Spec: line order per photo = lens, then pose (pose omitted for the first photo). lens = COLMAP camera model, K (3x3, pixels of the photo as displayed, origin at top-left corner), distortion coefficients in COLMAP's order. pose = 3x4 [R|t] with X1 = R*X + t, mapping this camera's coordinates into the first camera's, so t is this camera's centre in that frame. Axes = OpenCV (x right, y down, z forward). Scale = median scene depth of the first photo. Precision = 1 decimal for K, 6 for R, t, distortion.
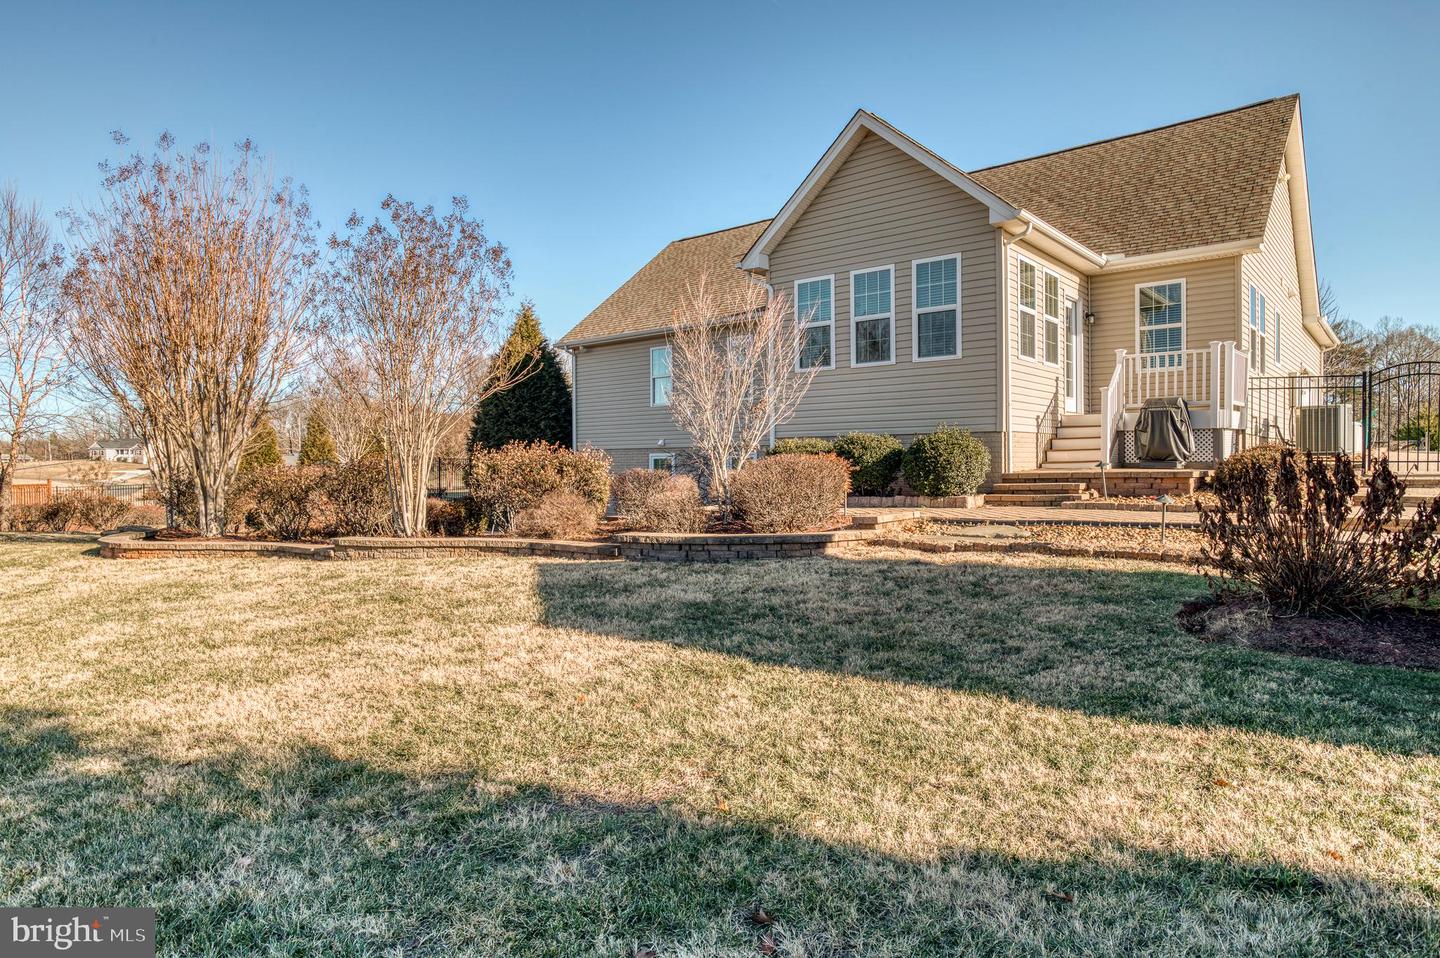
lens RADIAL K [[875.2, 0, 716.5], [0, 875.2, 476.6], [0, 0, 1]] dist [0.005731, 0.001196]
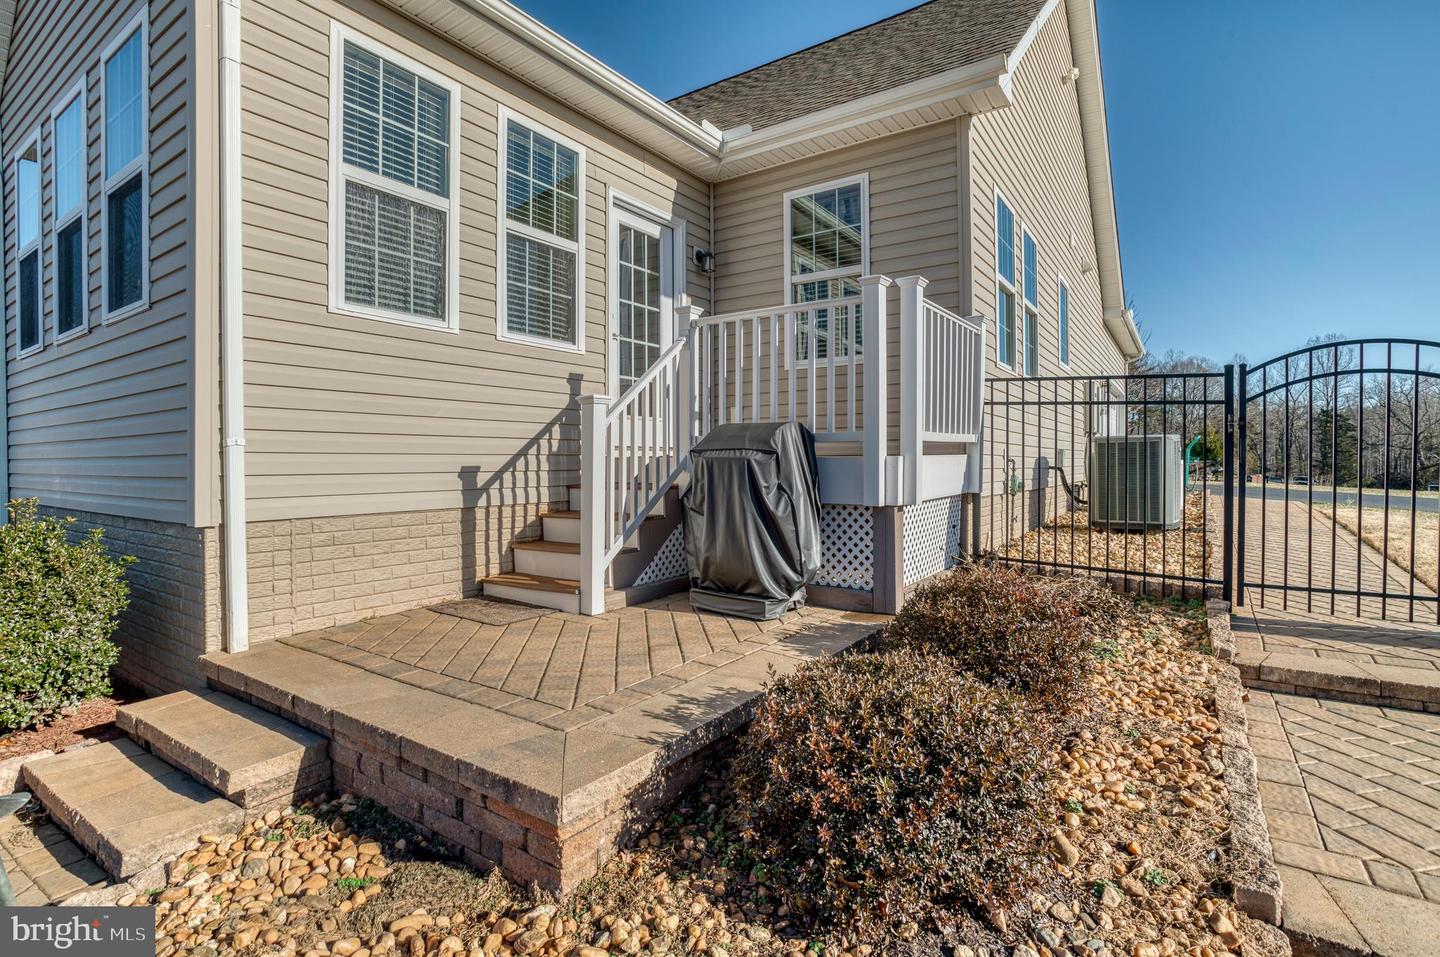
lens RADIAL K [[719.4, 0, 720.5], [0, 719.4, 479.1], [0, 0, 1]] dist [-0.043025, -0.000046]
pose [[0.996269, -0.001550, 0.086283, 0.398897], [0.001046, 0.999982, 0.005883, -0.057663], [-0.086291, -0.005771, 0.996253, 0.585576]]
